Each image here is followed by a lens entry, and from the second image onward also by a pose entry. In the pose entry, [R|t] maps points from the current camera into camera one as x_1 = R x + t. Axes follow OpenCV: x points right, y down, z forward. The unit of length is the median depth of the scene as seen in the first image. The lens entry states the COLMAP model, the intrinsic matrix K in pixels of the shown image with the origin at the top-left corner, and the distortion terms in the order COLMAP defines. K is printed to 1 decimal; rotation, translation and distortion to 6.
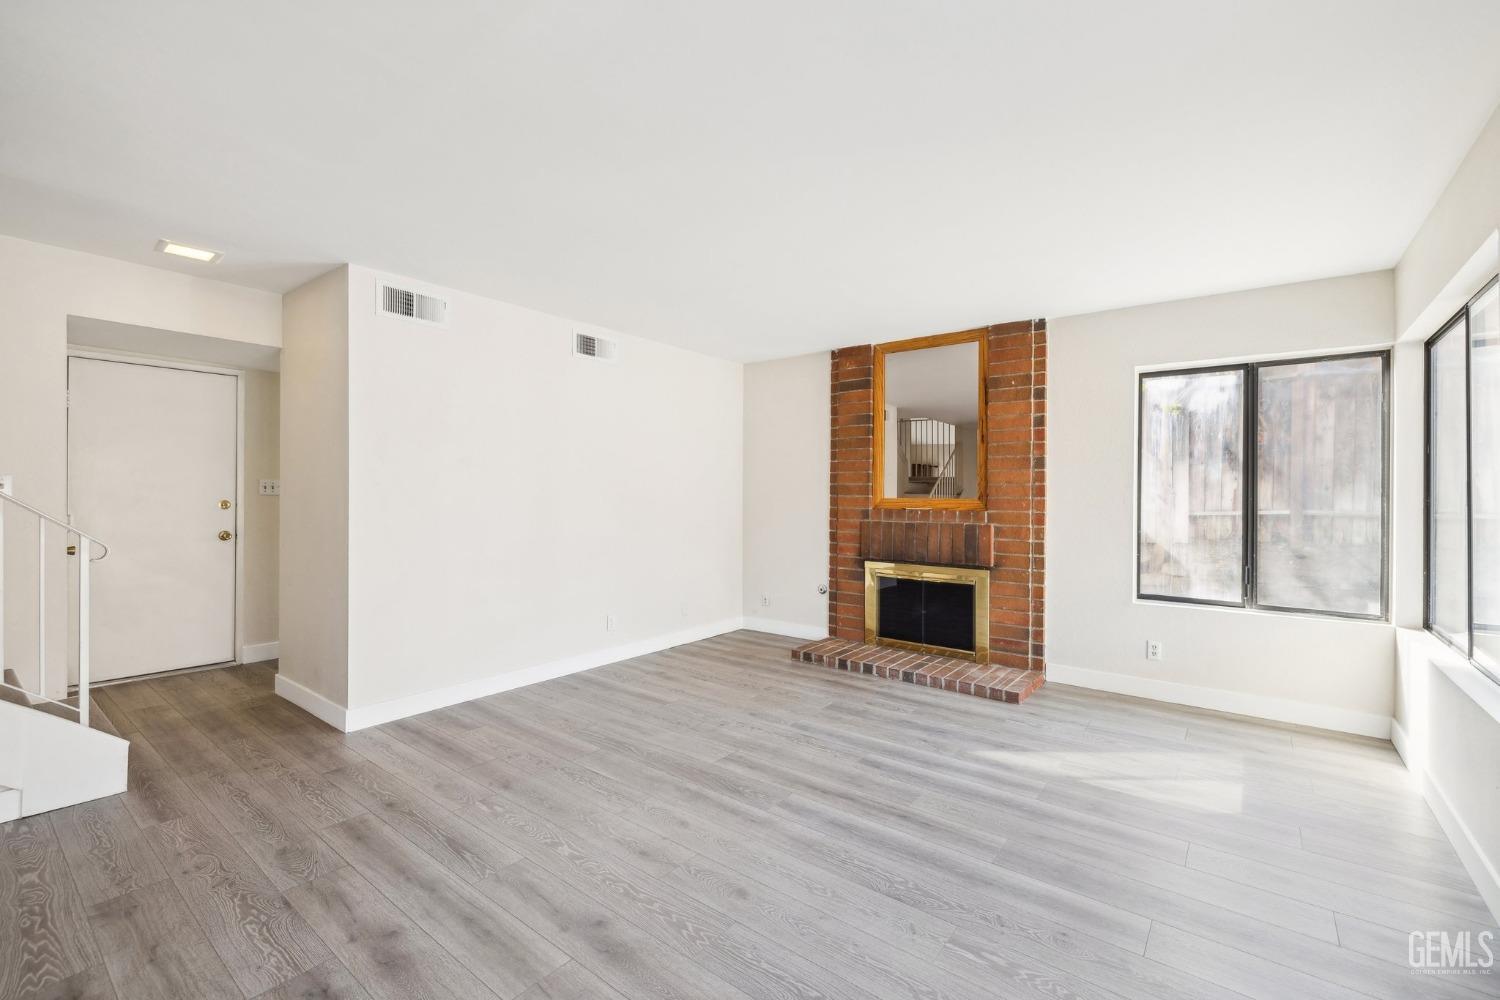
lens RADIAL K [[638.1, 0, 756.0], [0, 638.1, 495.7], [0, 0, 1]] dist [-0.002676, 0.001880]
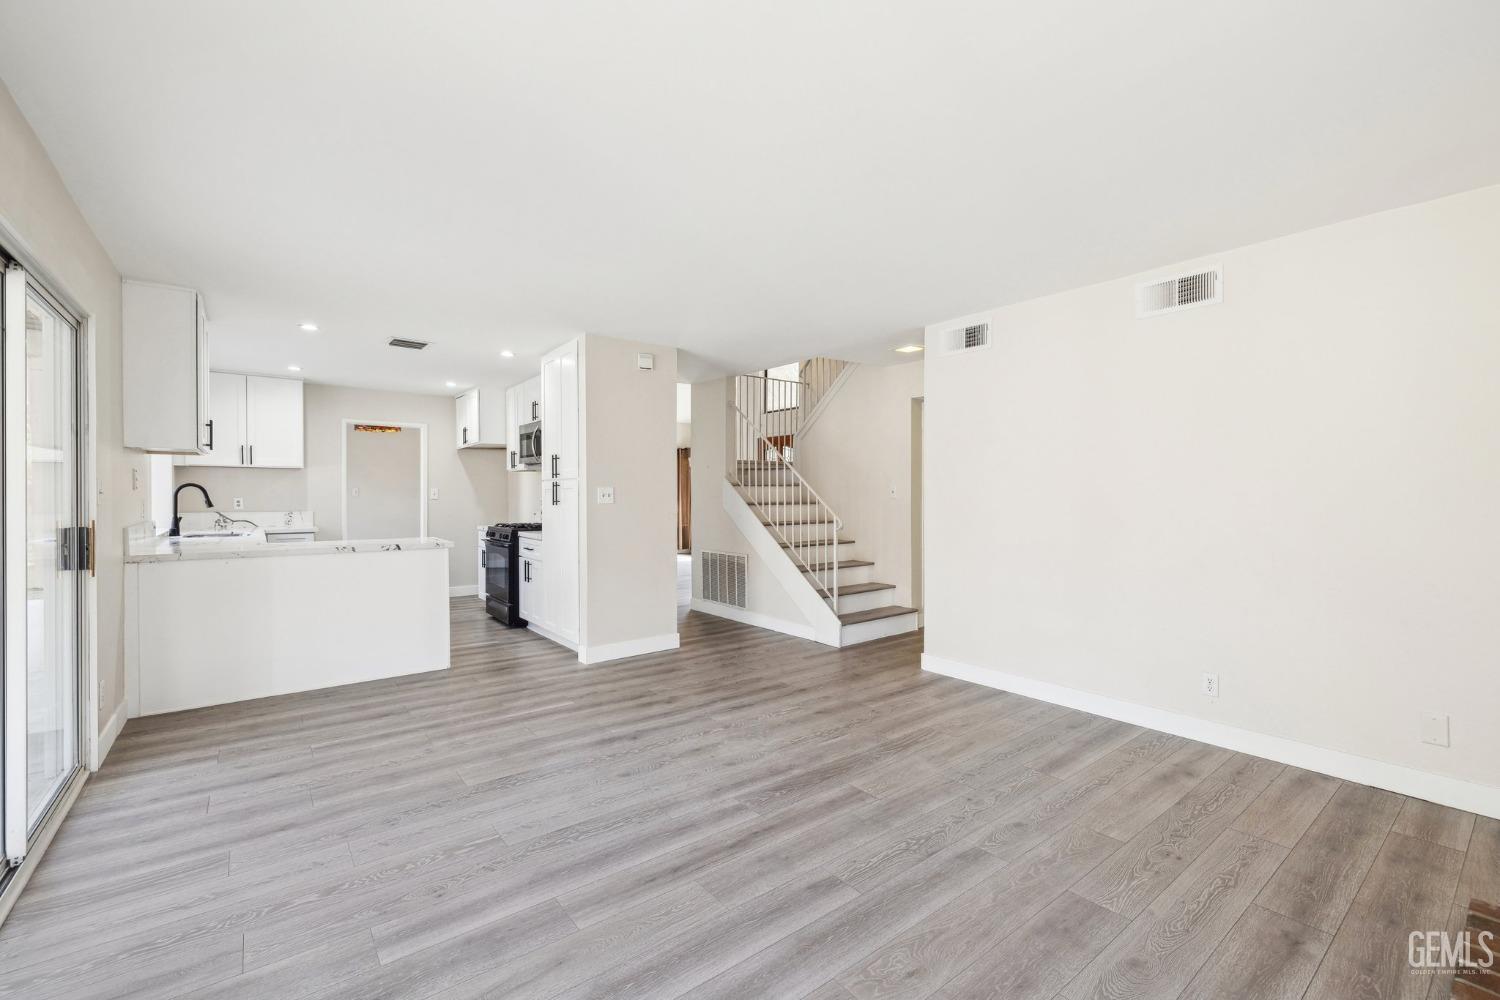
lens RADIAL K [[638.1, 0, 759.5], [0, 638.1, 502.8], [0, 0, 1]] dist [-0.002676, 0.001880]
pose [[-0.232726, 0.009406, -0.972497, 0.688966], [-0.006733, 0.999914, 0.011282, 0.000089], [0.972519, 0.009174, -0.232642, 0.869393]]
